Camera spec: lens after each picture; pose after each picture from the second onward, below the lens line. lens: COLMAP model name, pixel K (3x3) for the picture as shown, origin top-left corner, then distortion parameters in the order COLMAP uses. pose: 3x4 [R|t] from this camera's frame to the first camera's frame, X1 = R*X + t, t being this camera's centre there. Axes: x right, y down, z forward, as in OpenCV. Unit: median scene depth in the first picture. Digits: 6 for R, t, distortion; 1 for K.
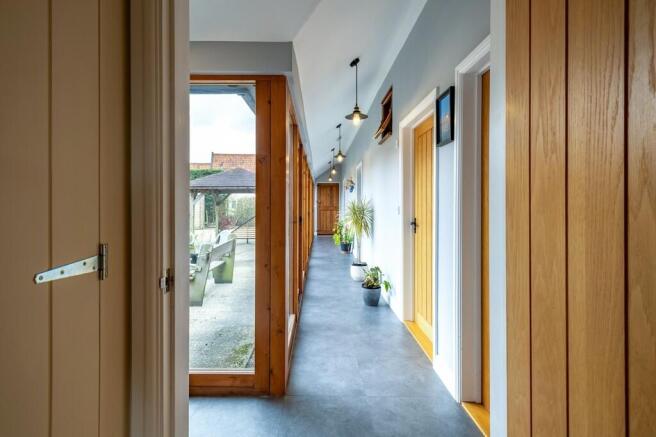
lens RADIAL K [[297.2, 0, 328.2], [0, 297.2, 201.0], [0, 0, 1]] dist [0.004748, 0.000458]
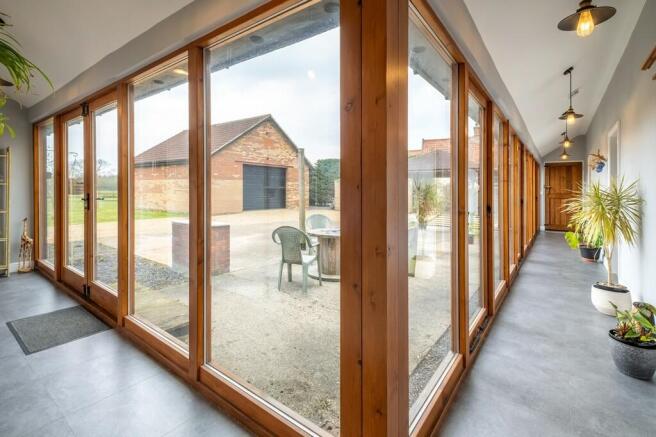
lens RADIAL K [[297.2, 0, 331.4], [0, 297.2, 183.2], [0, 0, 1]] dist [0.004748, 0.000458]
pose [[0.783486, -0.002646, -0.621403, 0.024738], [-0.004012, 0.999949, -0.009317, 0.004509], [0.621396, 0.009793, 0.783435, 0.108780]]
